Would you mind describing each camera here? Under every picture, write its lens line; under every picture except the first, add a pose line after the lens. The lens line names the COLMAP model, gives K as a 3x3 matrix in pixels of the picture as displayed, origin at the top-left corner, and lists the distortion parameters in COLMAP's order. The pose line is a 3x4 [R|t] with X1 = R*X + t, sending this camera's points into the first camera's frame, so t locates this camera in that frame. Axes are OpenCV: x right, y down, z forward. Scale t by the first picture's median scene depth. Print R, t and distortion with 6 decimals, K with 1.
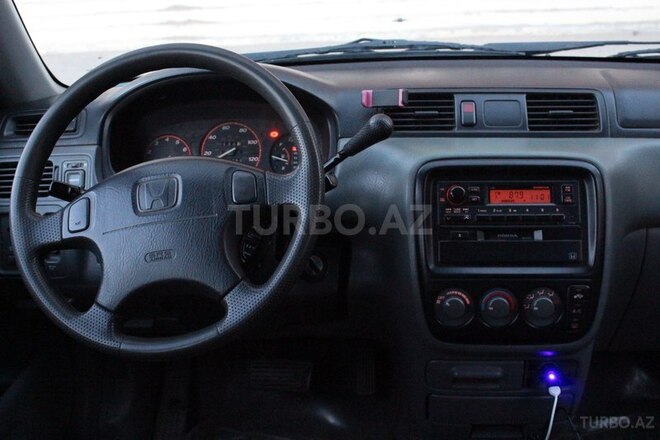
lens RADIAL K [[752.8, 0, 330.1], [0, 752.8, 221.8], [0, 0, 1]] dist [-0.081050, 0.000000]
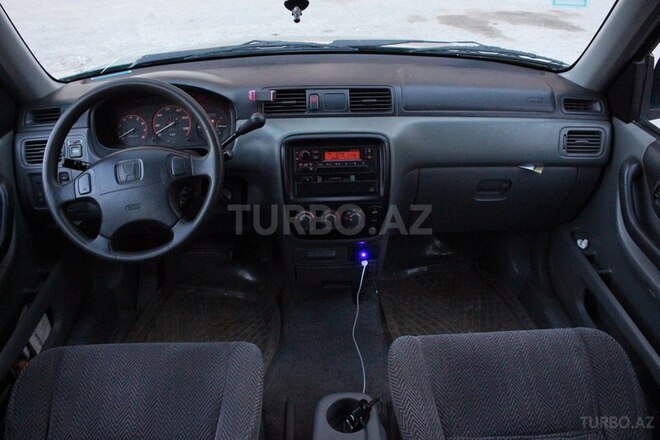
lens RADIAL K [[614.8, 0, 329.6], [0, 614.8, 218.6], [0, 0, 1]] dist [-0.064754, 0.000000]
pose [[0.995393, -0.044510, 0.084920, 0.097995], [0.025500, 0.976711, 0.213037, -0.193784], [-0.092424, -0.209890, 0.973347, -0.405971]]
